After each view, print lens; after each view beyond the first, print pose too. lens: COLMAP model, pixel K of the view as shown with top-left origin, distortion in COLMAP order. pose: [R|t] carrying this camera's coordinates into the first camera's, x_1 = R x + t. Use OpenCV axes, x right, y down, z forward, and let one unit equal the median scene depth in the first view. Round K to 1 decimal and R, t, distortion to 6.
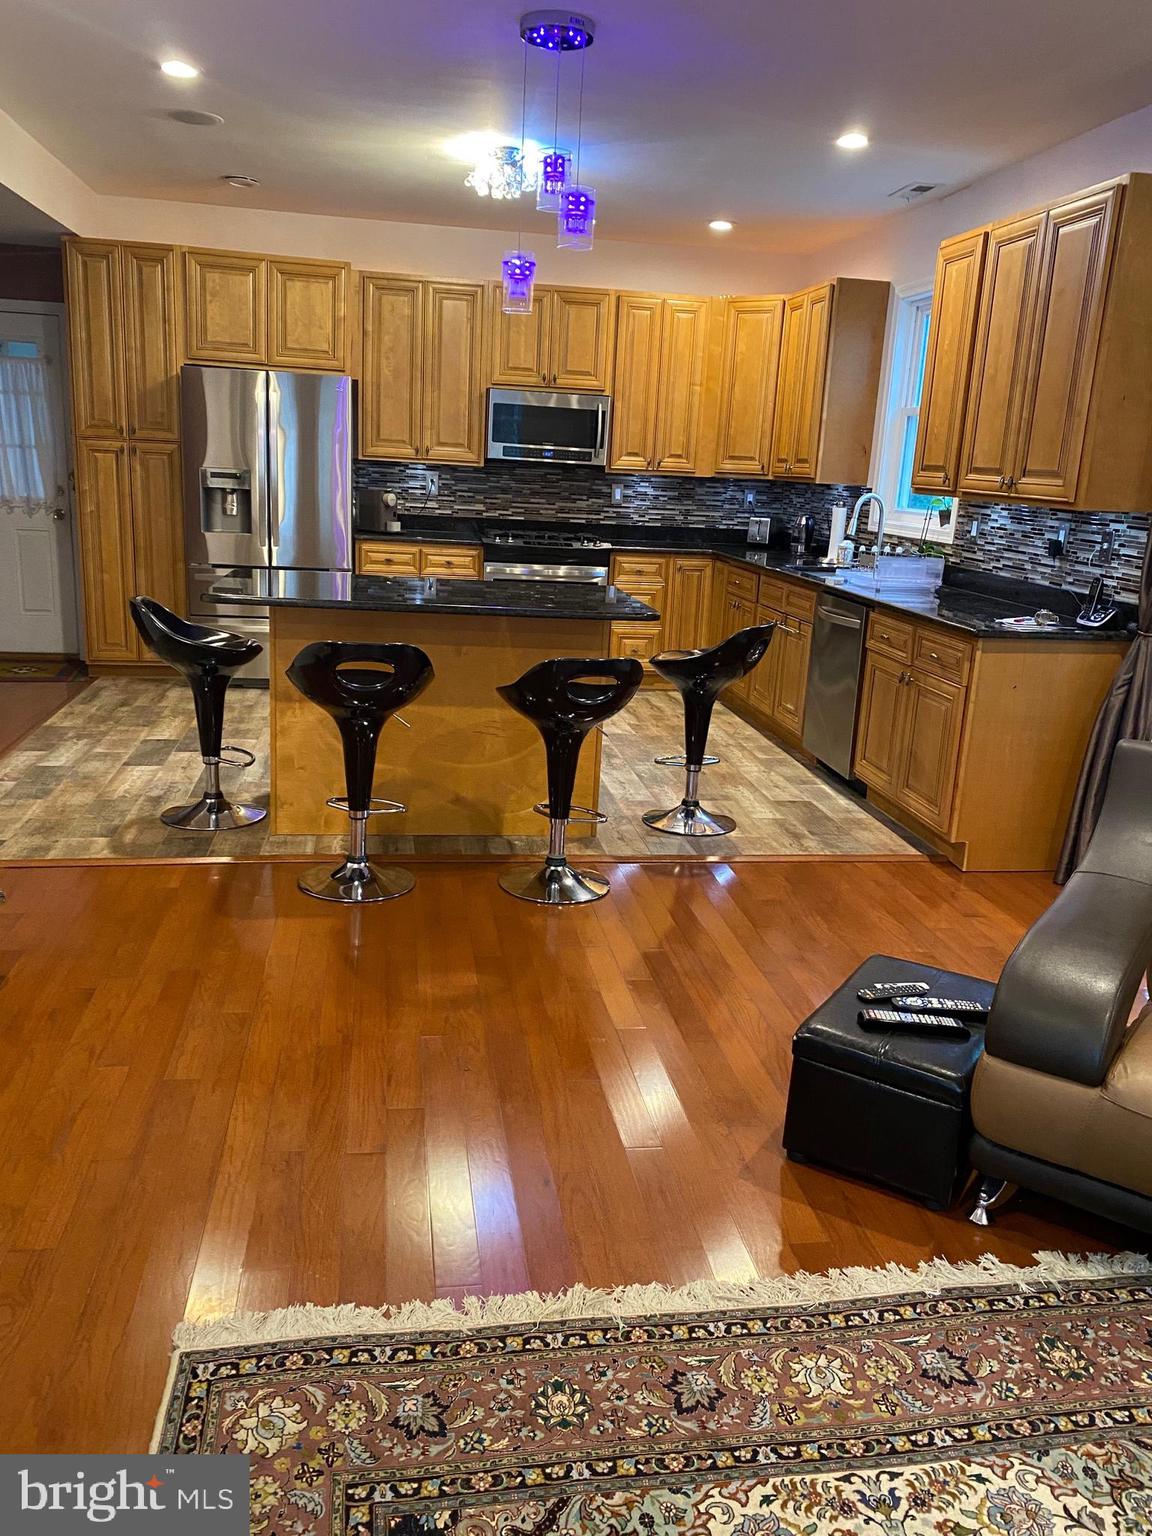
lens RADIAL K [[1187.3, 0, 579.1], [0, 1187.3, 774.4], [0, 0, 1]] dist [0.009396, -0.031935]
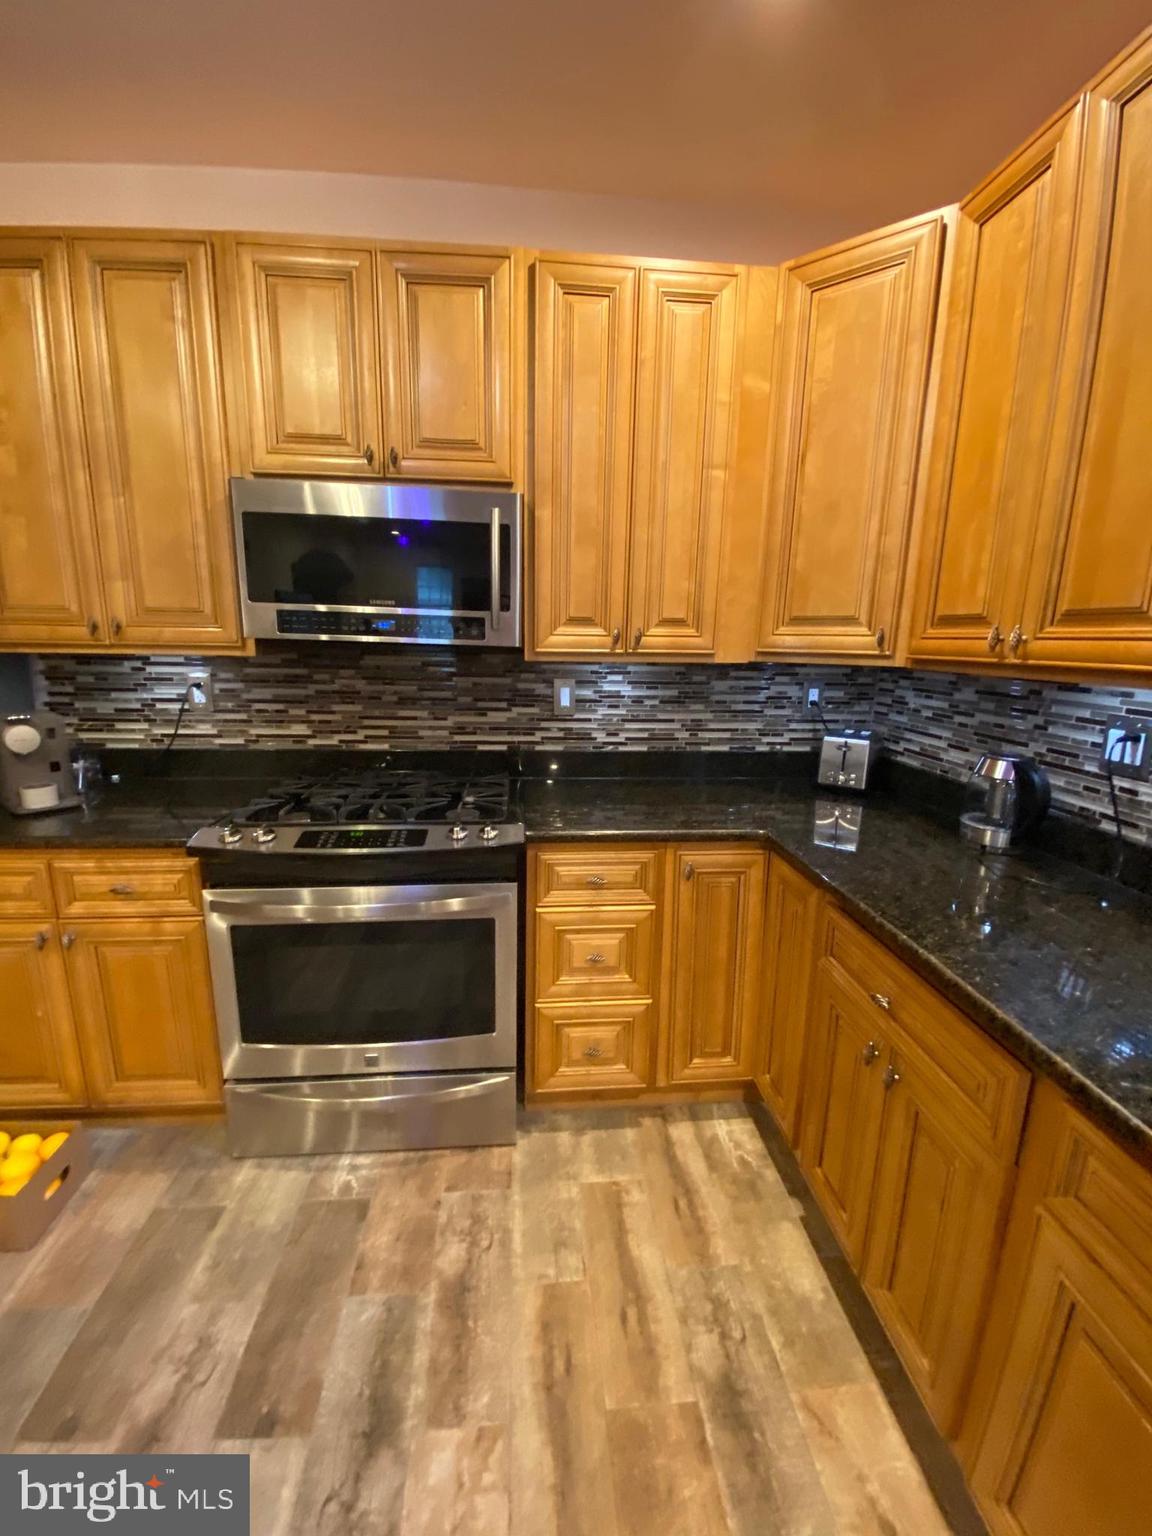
lens RADIAL K [[619.4, 0, 576.2], [0, 619.4, 764.5], [0, 0, 1]] dist [0.021079, -0.019833]
pose [[0.997092, -0.016406, -0.074424, 0.068759], [0.012391, 0.998459, -0.054094, -0.226532], [0.075196, 0.053015, 0.995758, 0.861266]]
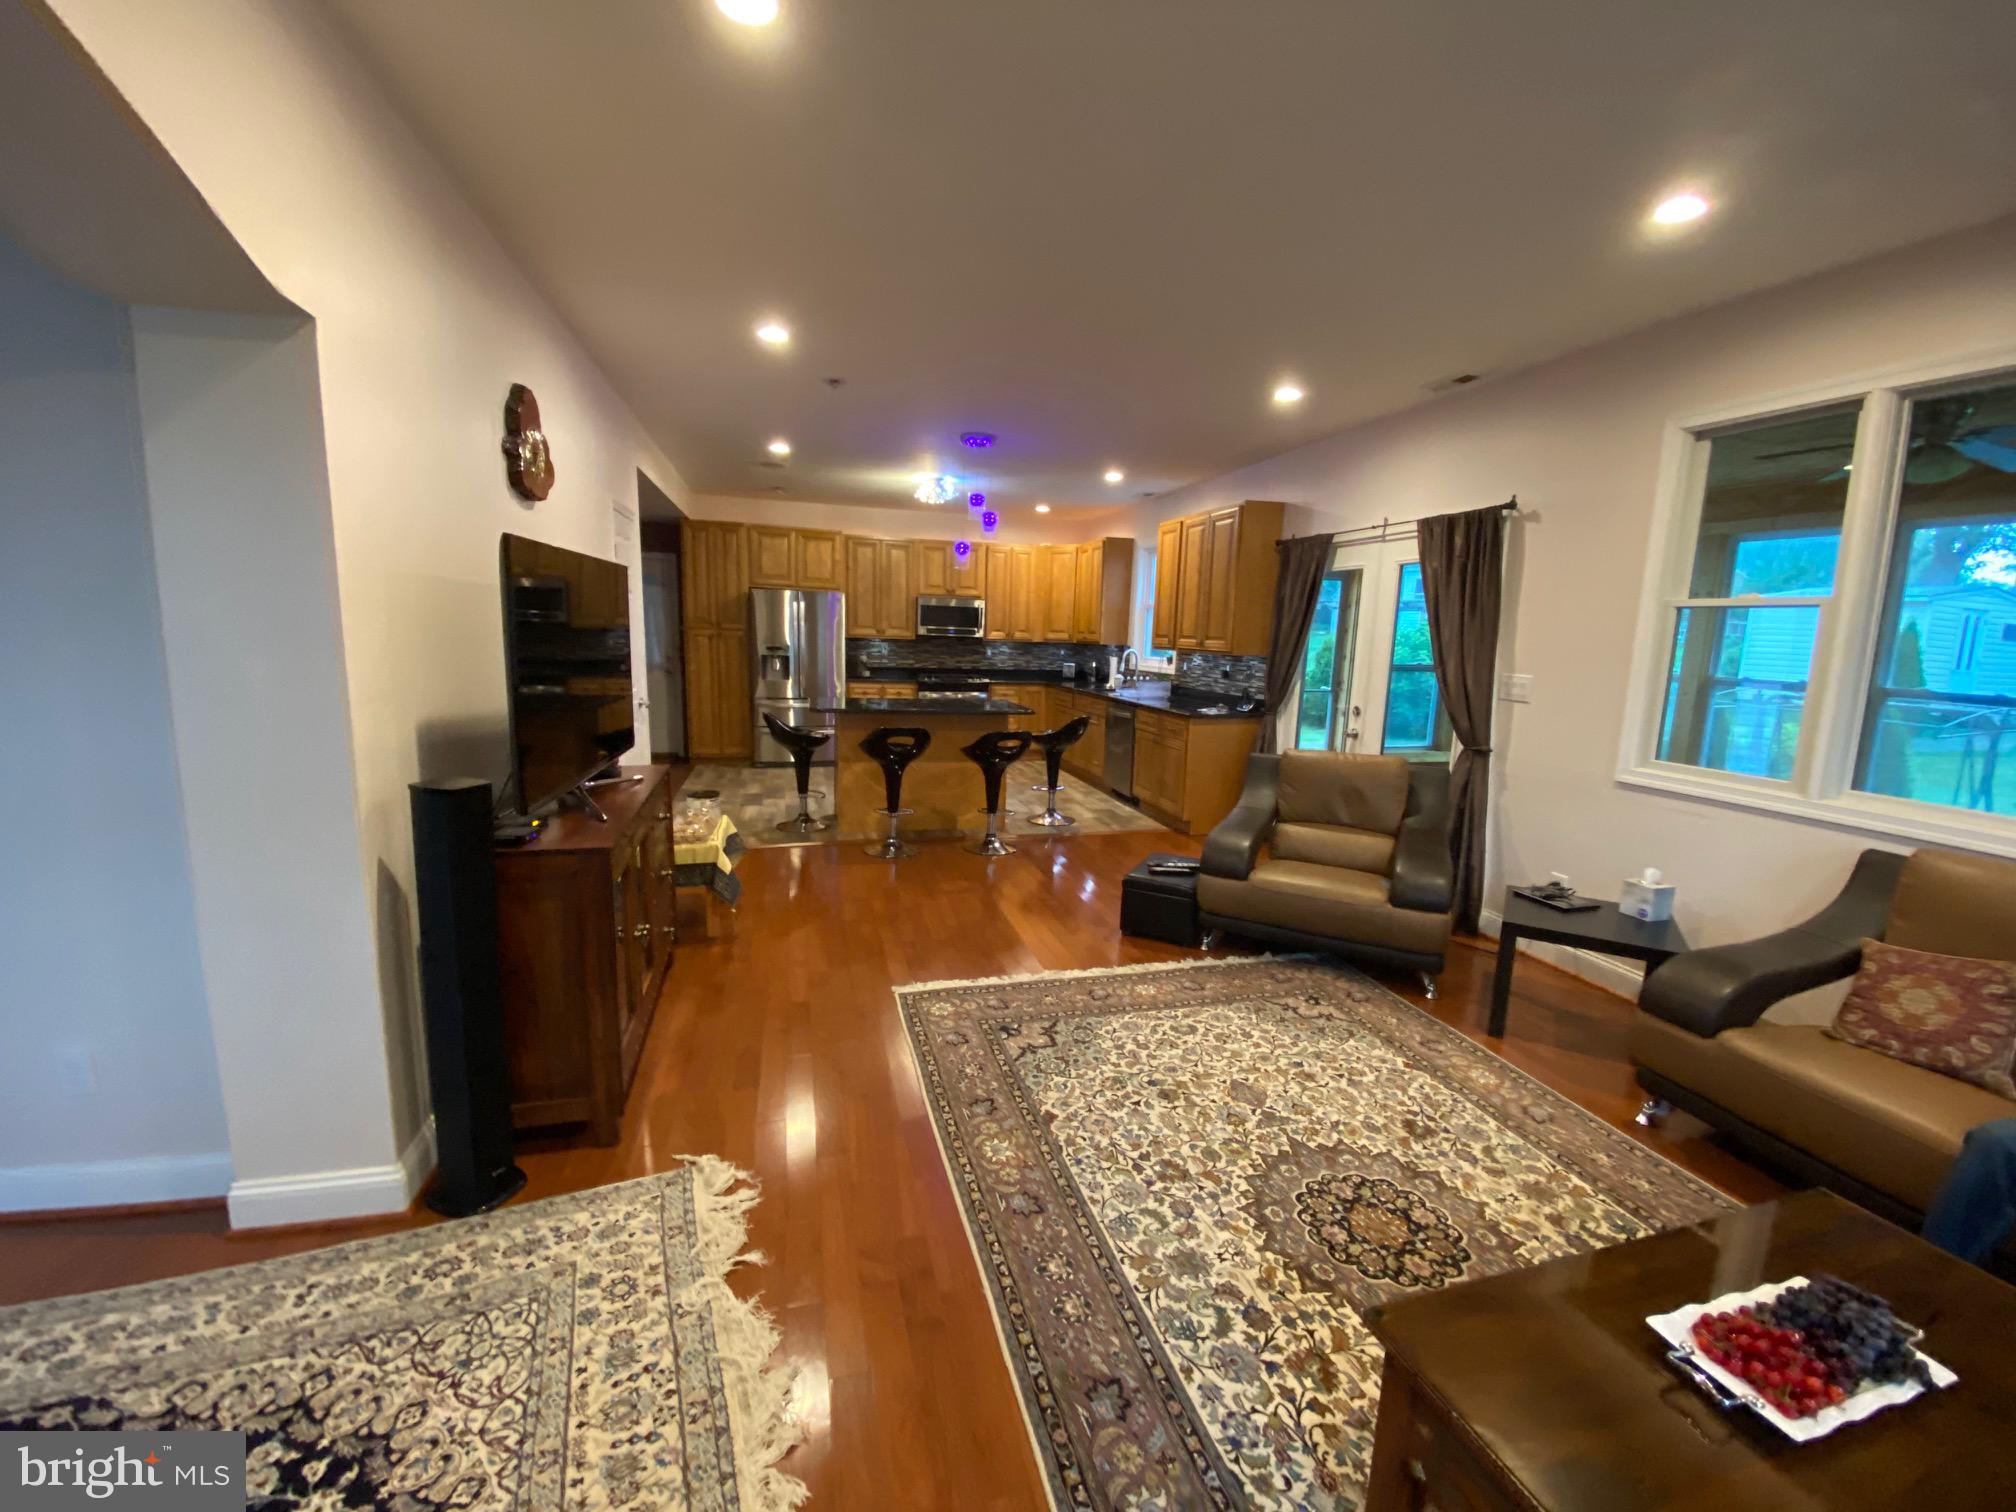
lens RADIAL K [[813.0, 0, 1009.6], [0, 813.0, 755.4], [0, 0, 1]] dist [0.021079, -0.019833]
pose [[0.994727, -0.037052, 0.095627, -0.070294], [0.046645, 0.993881, -0.100121, 0.047946], [-0.091332, 0.104054, 0.990369, -0.226753]]
